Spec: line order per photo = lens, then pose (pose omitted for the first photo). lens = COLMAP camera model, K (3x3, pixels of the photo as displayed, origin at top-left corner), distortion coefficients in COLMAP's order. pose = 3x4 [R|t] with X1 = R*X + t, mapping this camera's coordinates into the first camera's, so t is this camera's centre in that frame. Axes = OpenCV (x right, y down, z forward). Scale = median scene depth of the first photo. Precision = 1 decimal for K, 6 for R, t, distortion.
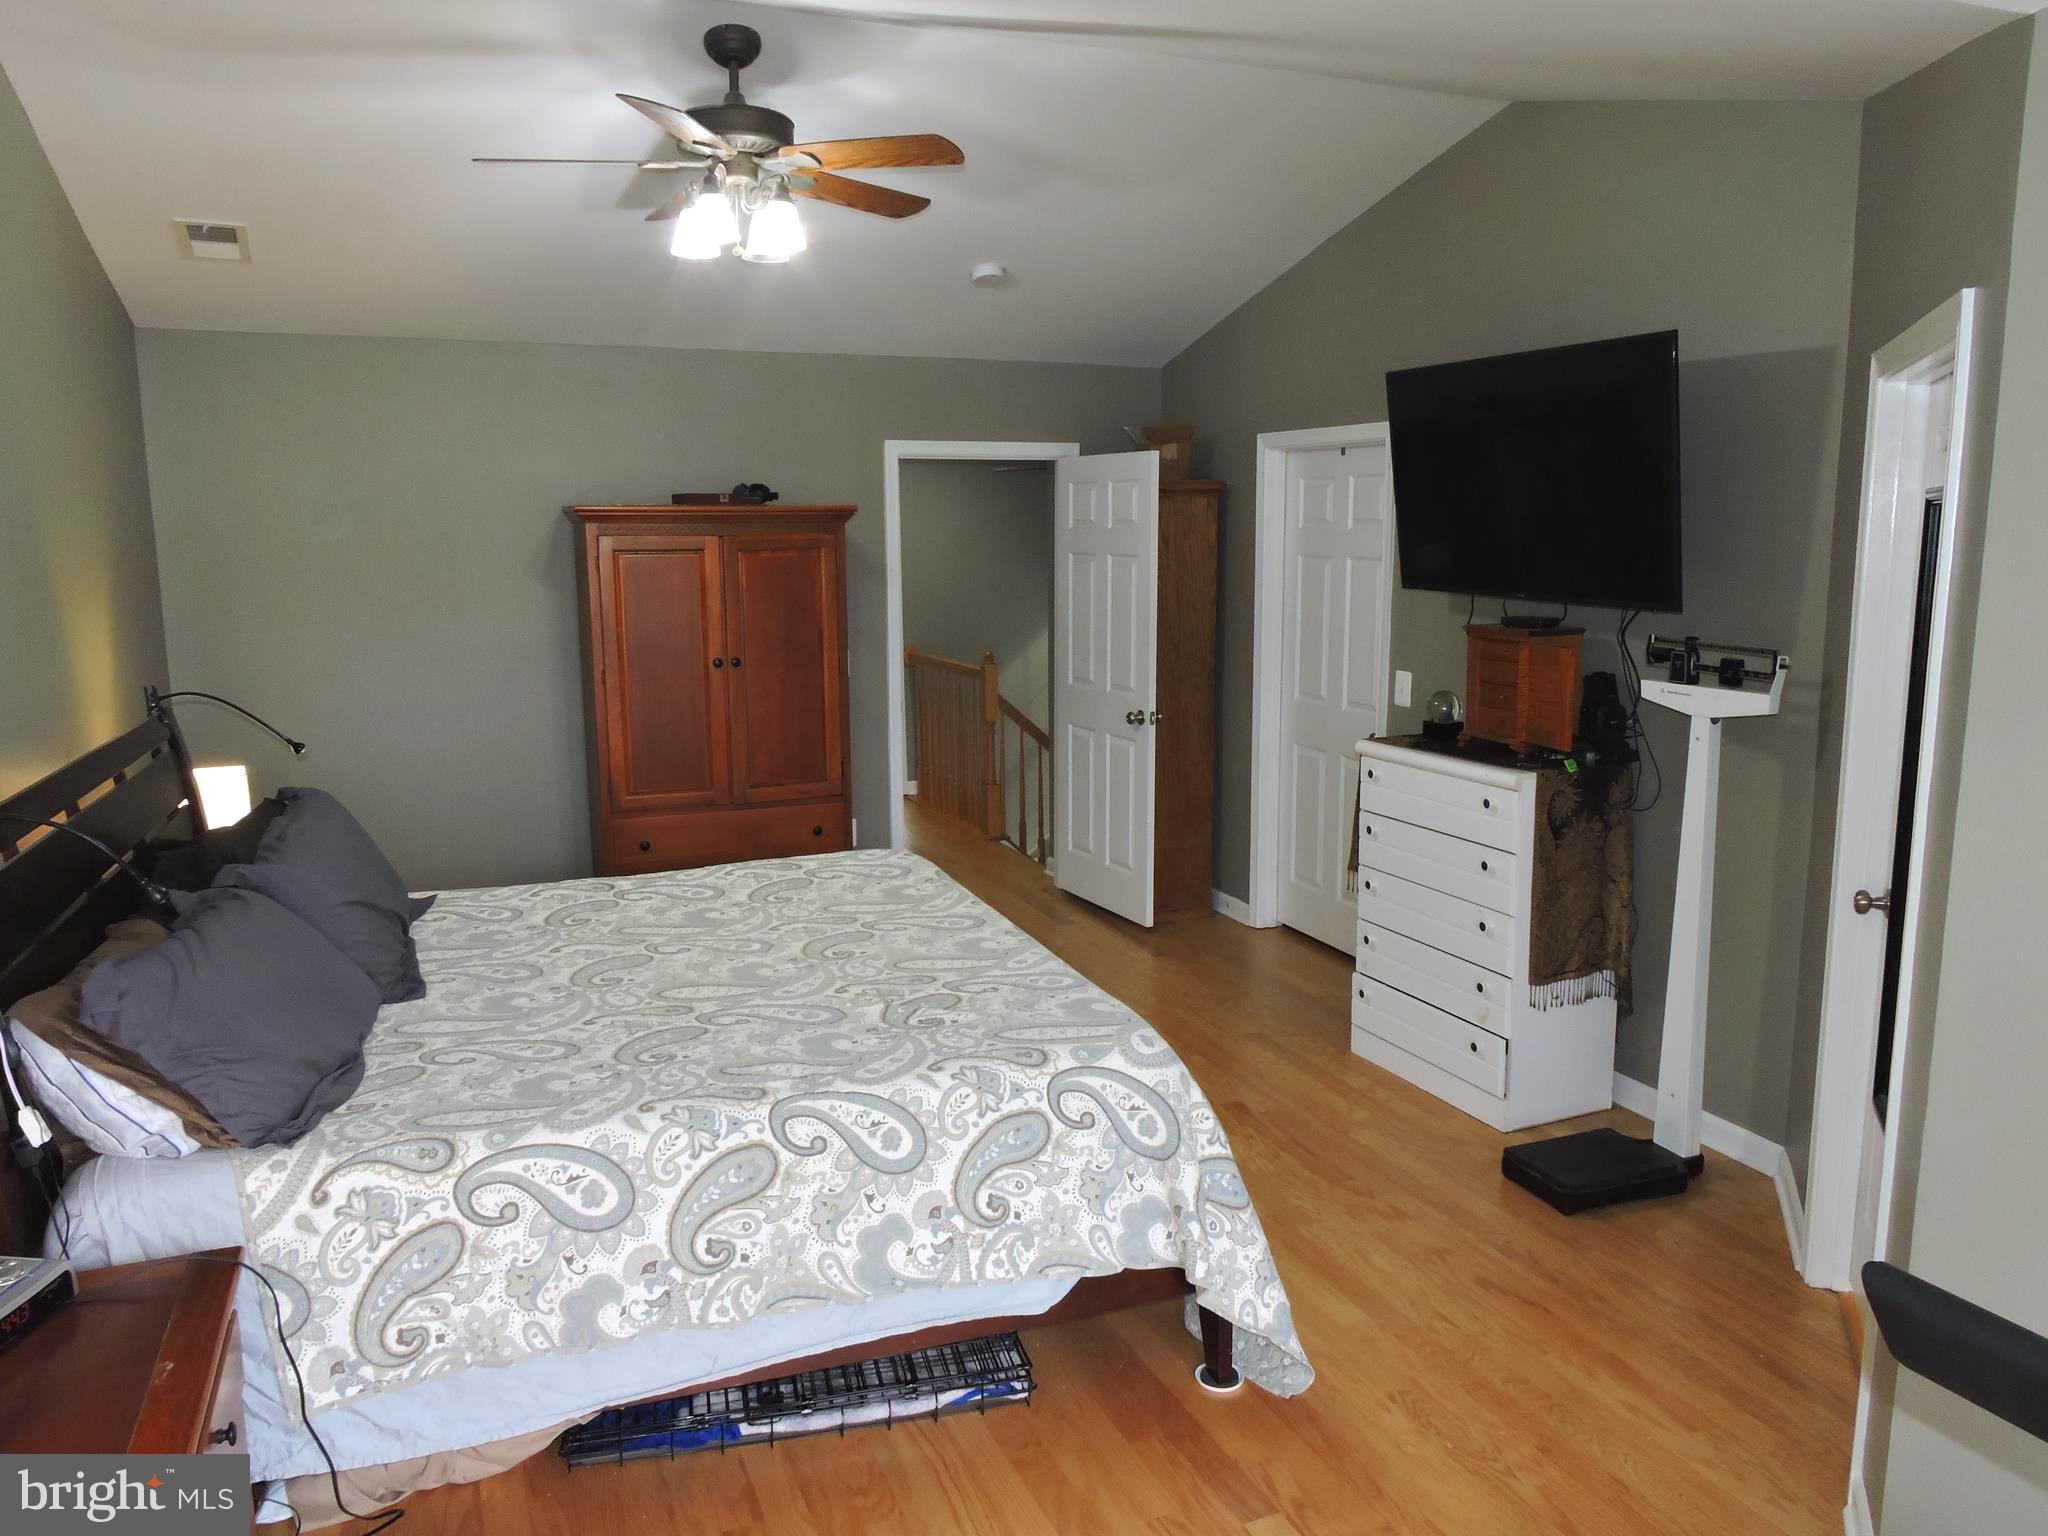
lens RADIAL K [[1455.3, 0, 1019.7], [0, 1455.3, 766.7], [0, 0, 1]] dist [-0.022162, 0.008321]
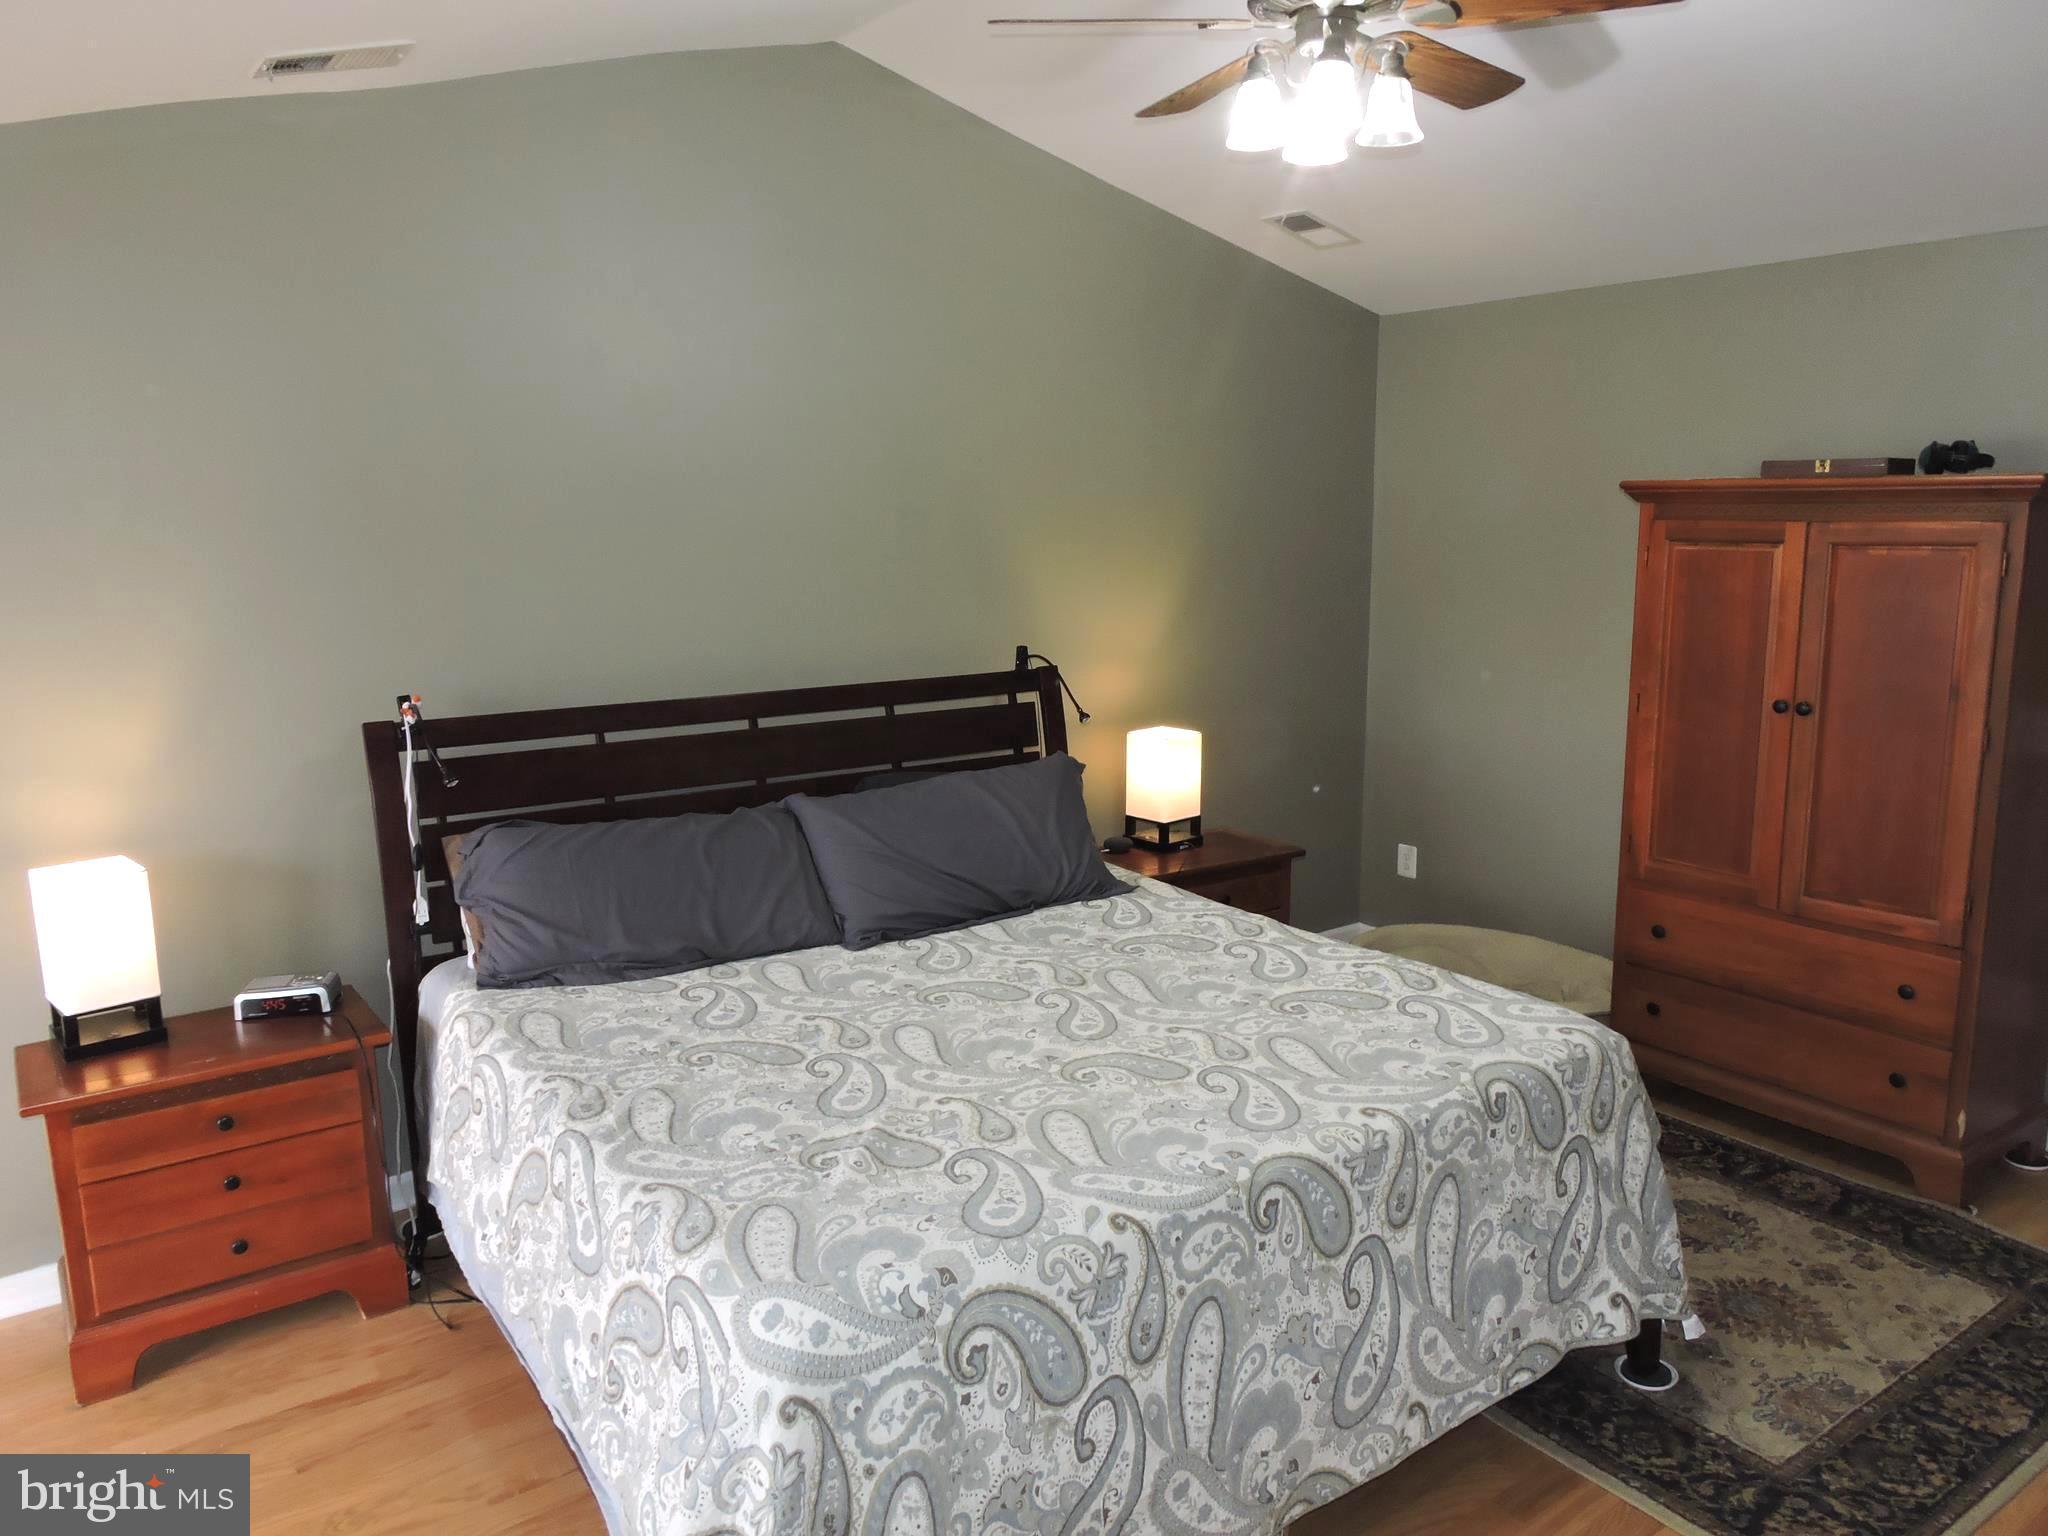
lens RADIAL K [[1455.3, 0, 1085.3], [0, 1455.3, 776.4], [0, 0, 1]] dist [-0.022162, 0.008321]
pose [[0.244362, 0.182892, -0.952280, 0.659201], [-0.149724, 0.977391, 0.149295, -0.160966], [0.958055, 0.106097, 0.266221, 0.875343]]
